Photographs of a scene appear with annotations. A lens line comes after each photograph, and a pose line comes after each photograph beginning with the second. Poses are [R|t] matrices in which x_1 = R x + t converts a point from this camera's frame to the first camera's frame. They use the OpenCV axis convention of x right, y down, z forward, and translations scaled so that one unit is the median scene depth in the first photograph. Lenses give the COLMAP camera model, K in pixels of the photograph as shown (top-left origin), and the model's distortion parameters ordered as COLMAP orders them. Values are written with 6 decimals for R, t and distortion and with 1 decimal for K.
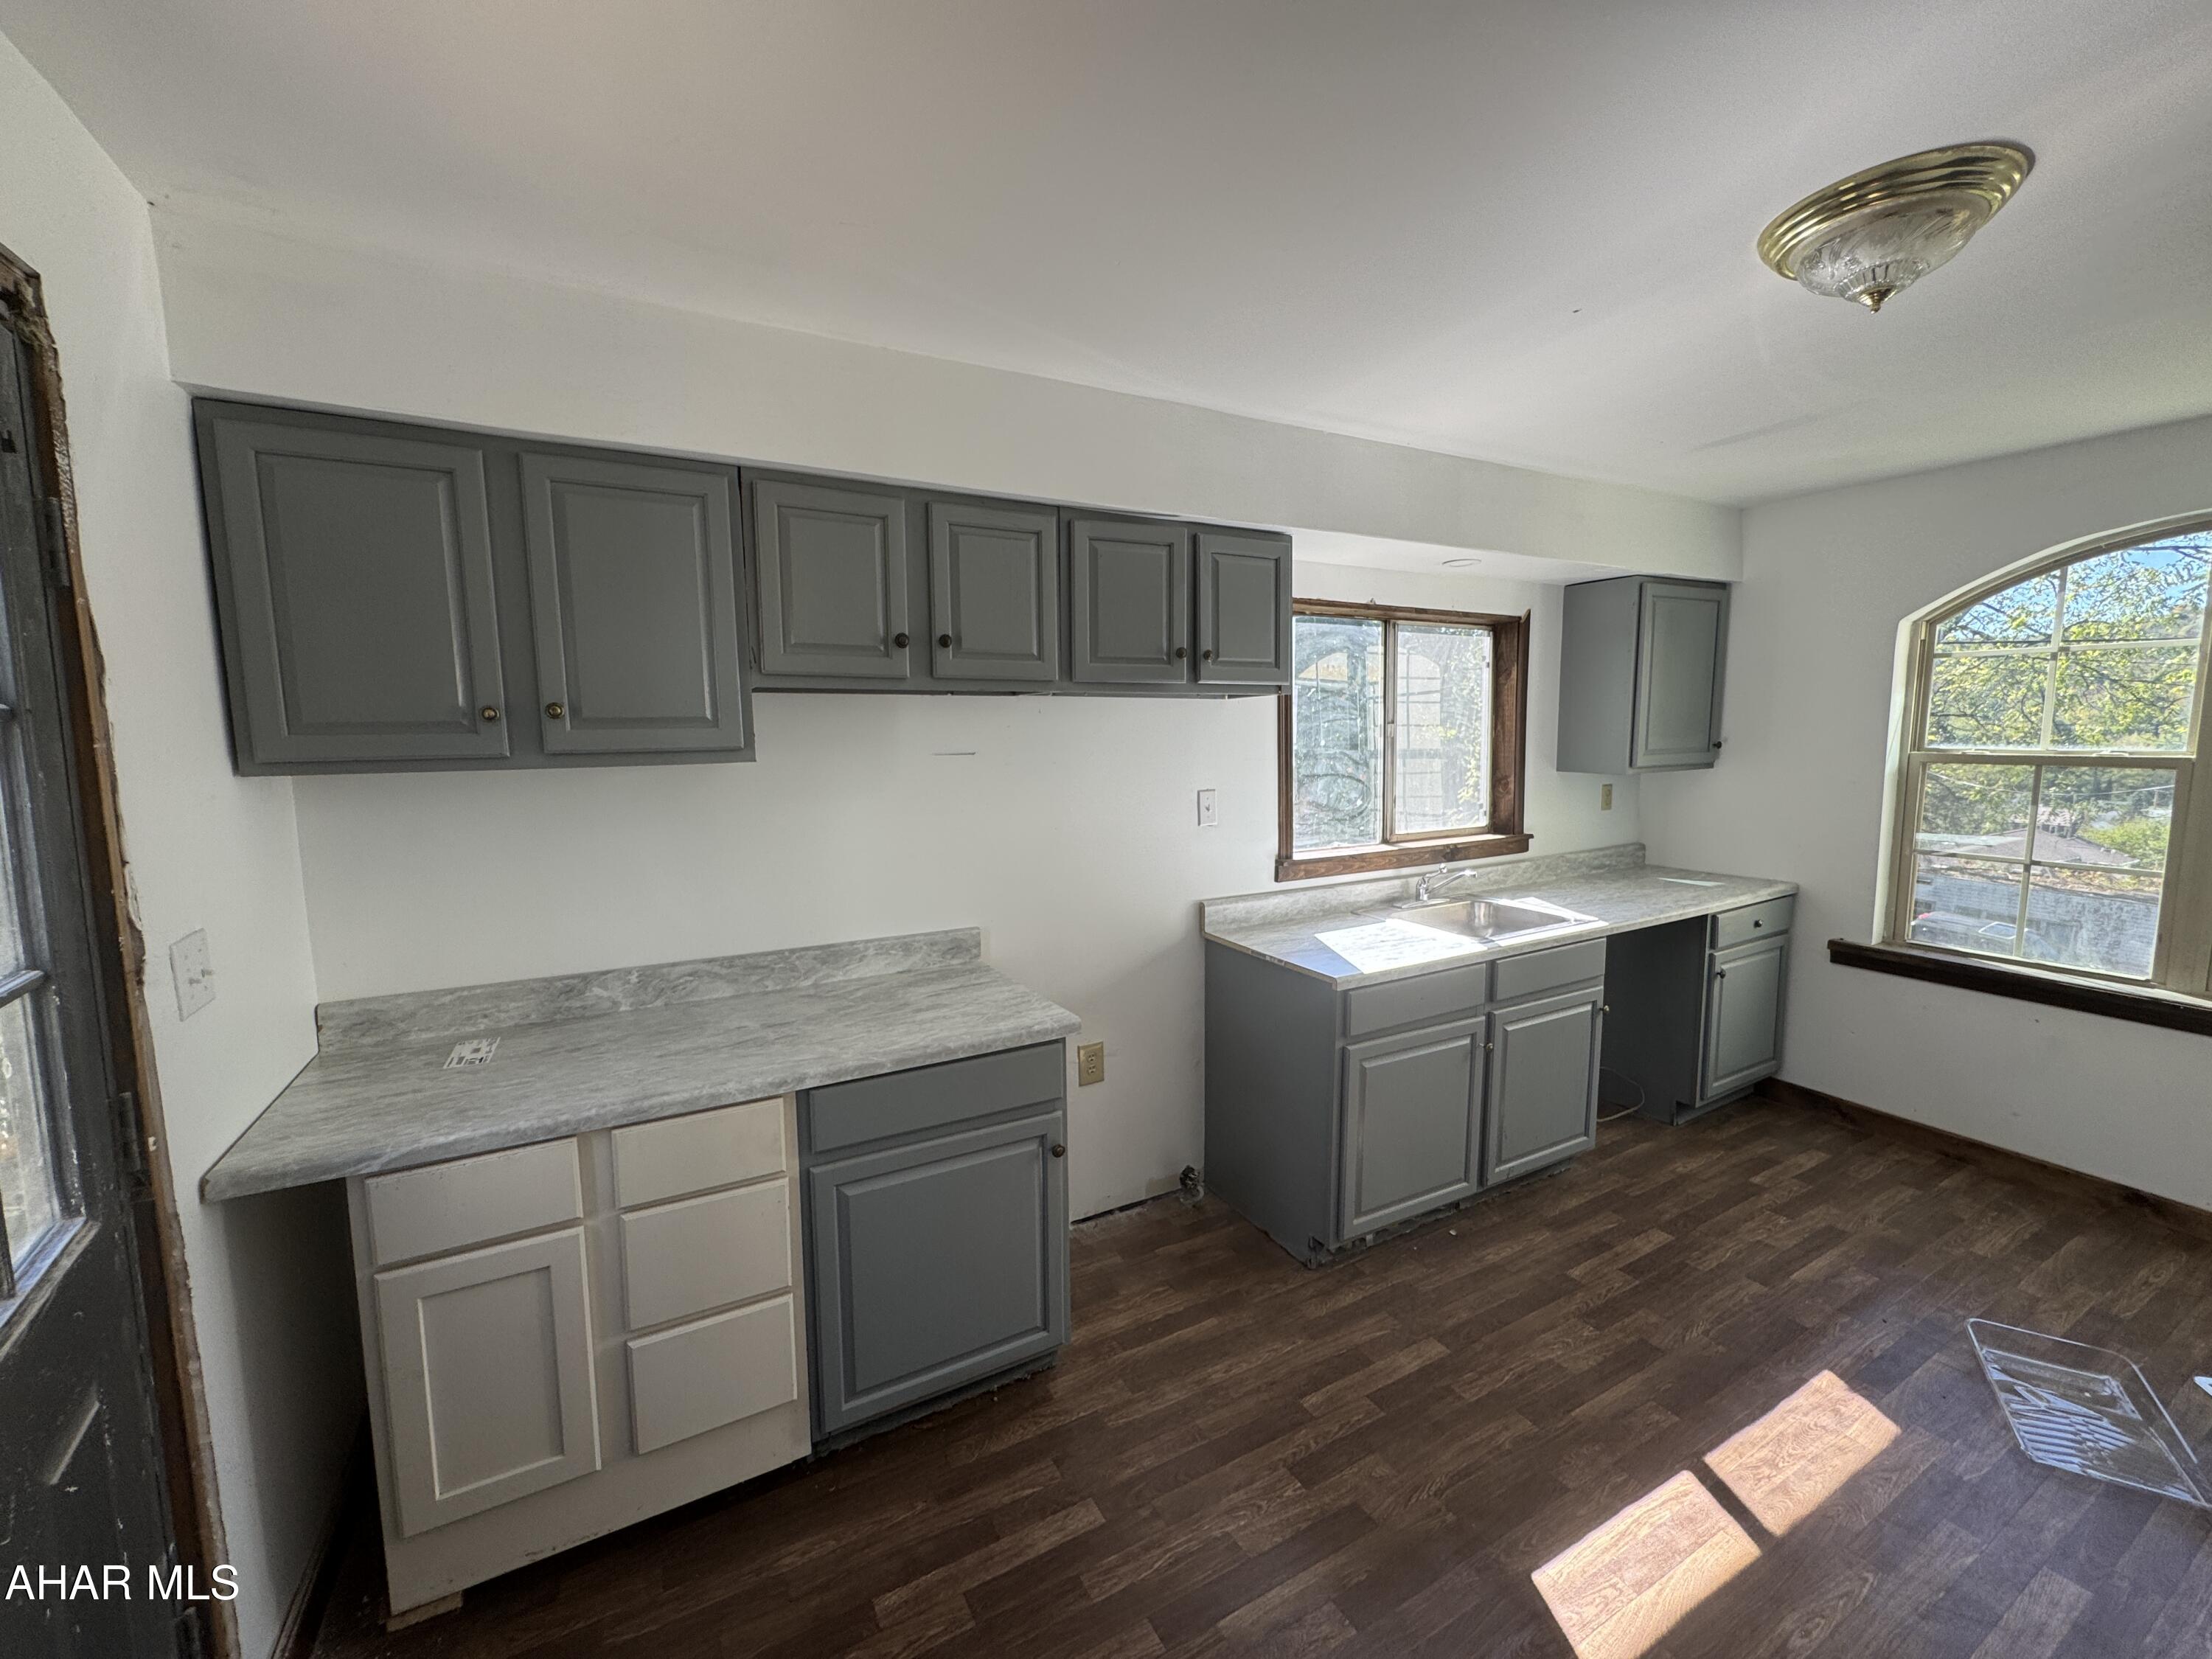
lens RADIAL K [[886.3, 0, 1102.6], [0, 886.3, 826.4], [0, 0, 1]] dist [-0.001383, -0.000194]
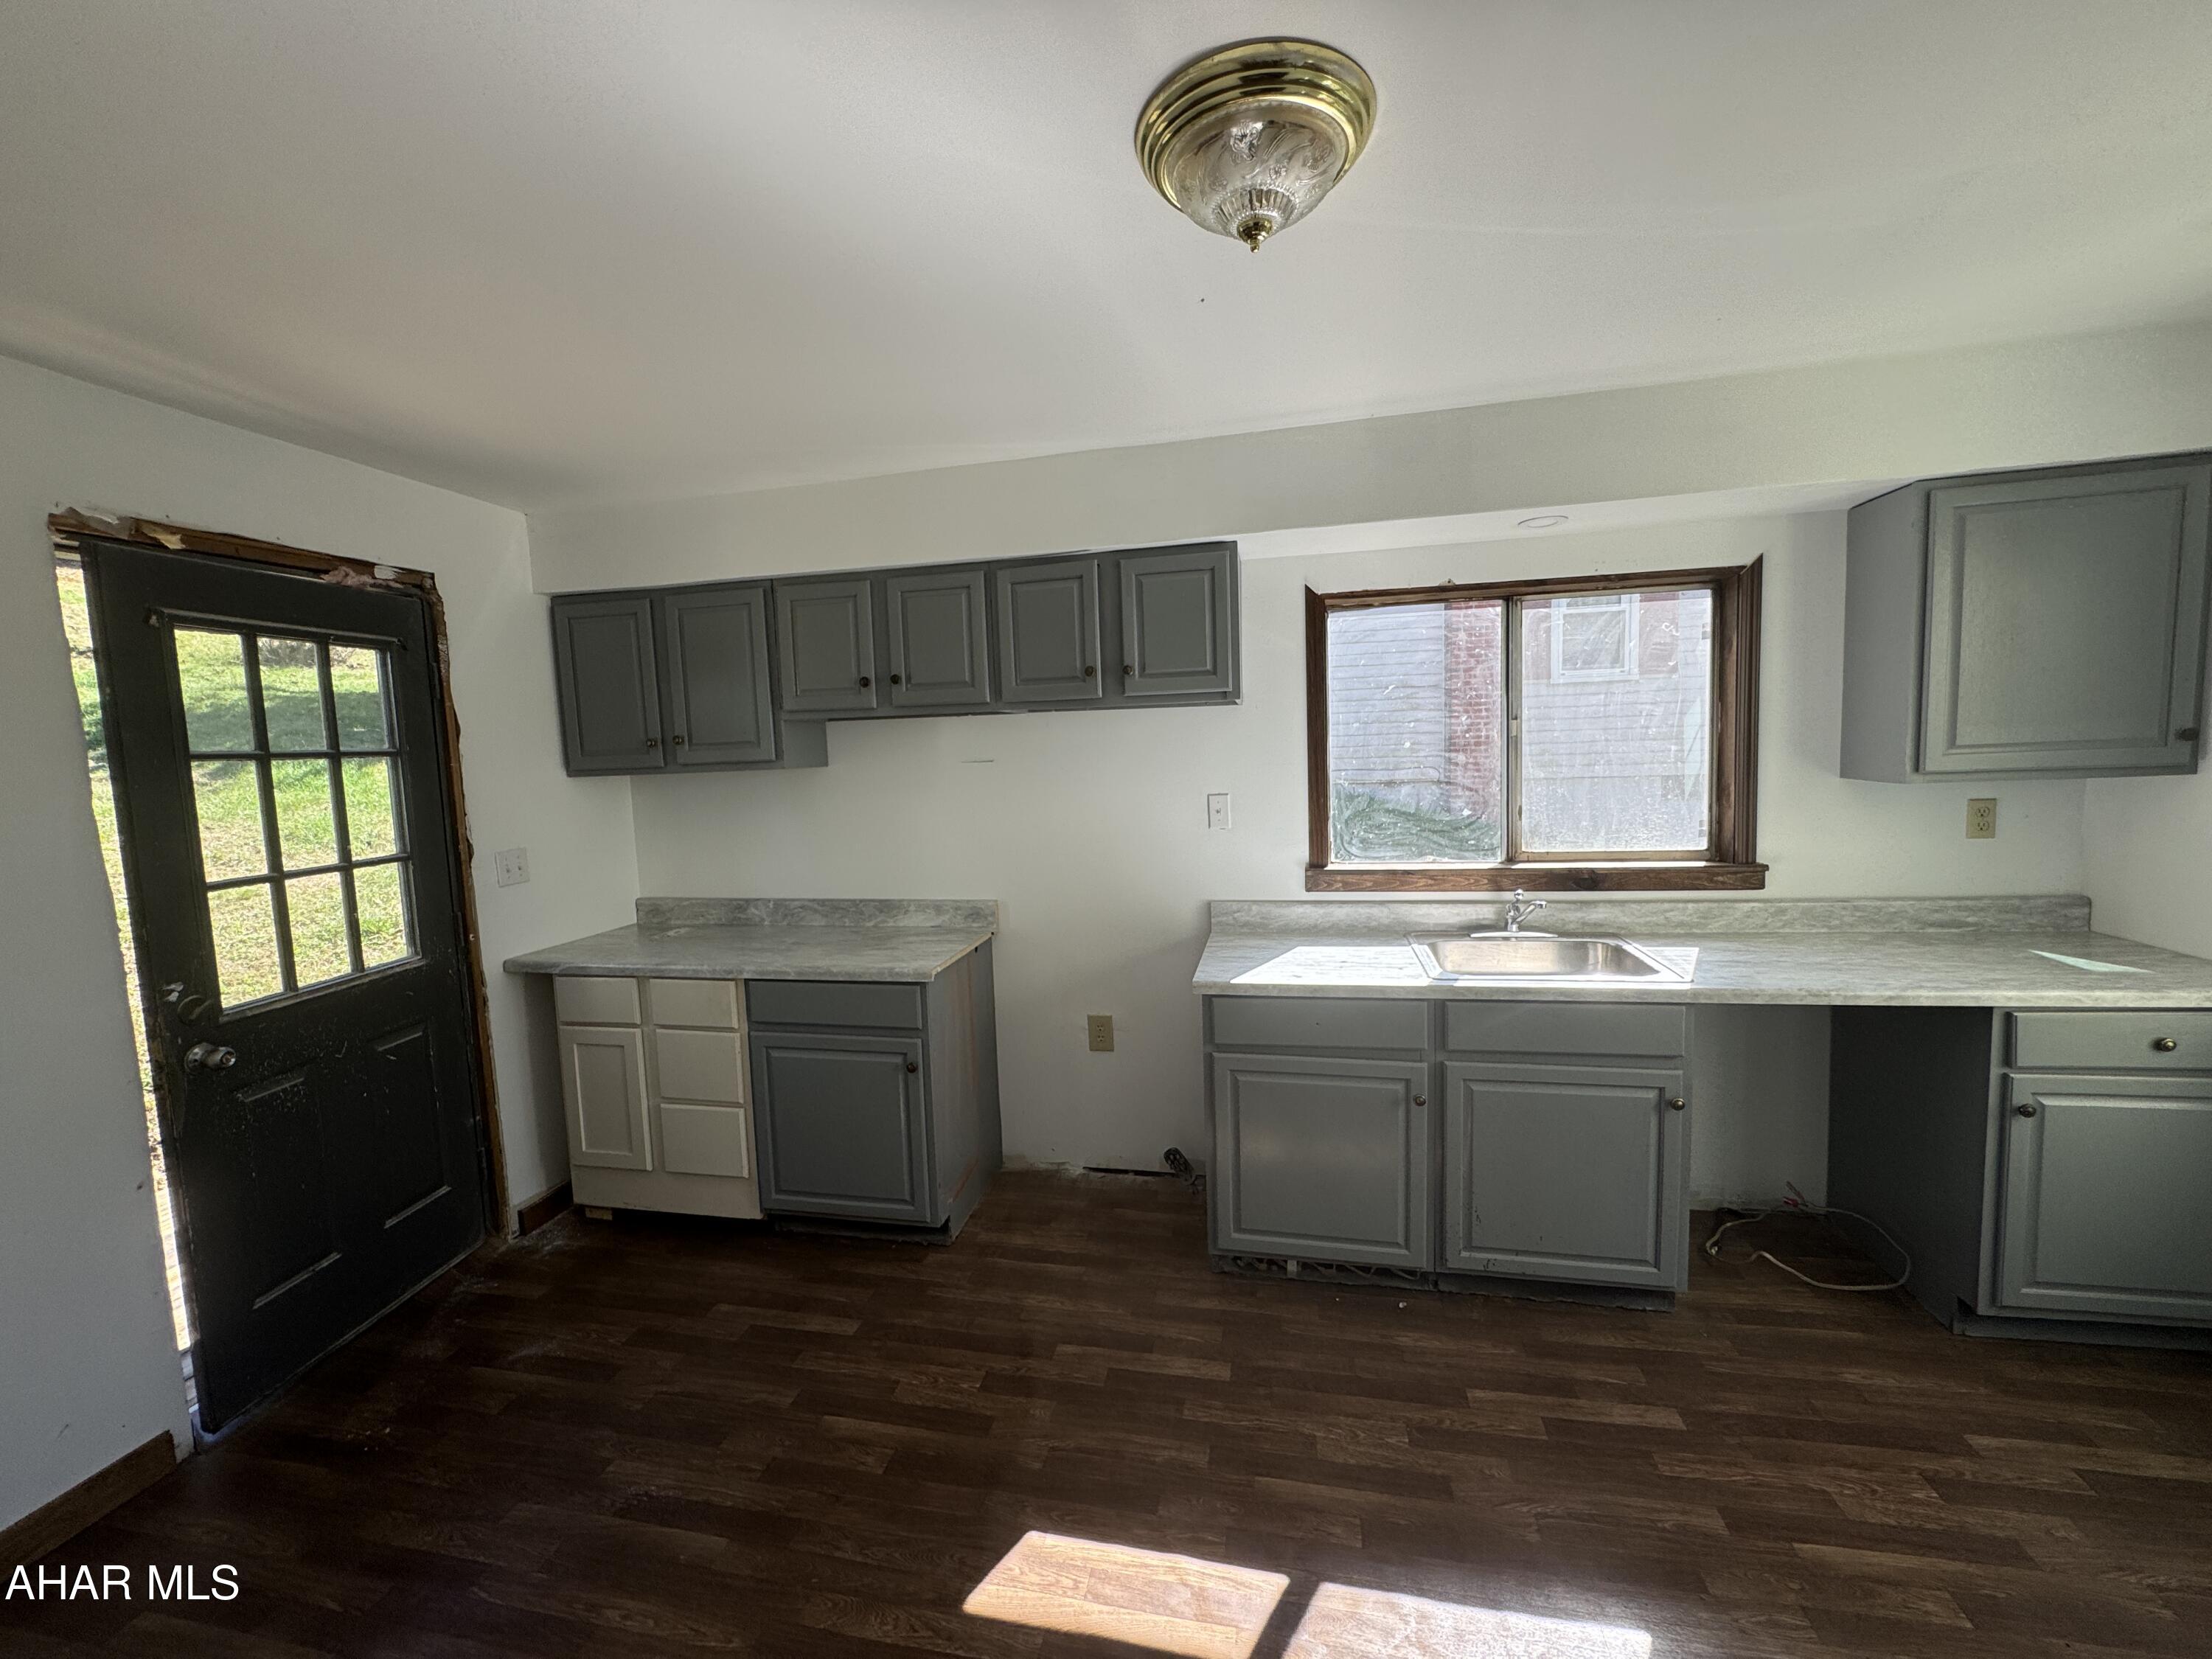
lens RADIAL K [[886.3, 0, 1098.5], [0, 886.3, 824.9], [0, 0, 1]] dist [-0.001383, -0.000194]
pose [[0.758306, 0.042535, -0.650510, 0.744037], [-0.041871, 0.998987, 0.016512, -0.017767], [0.650553, 0.014717, 0.759318, 0.139471]]
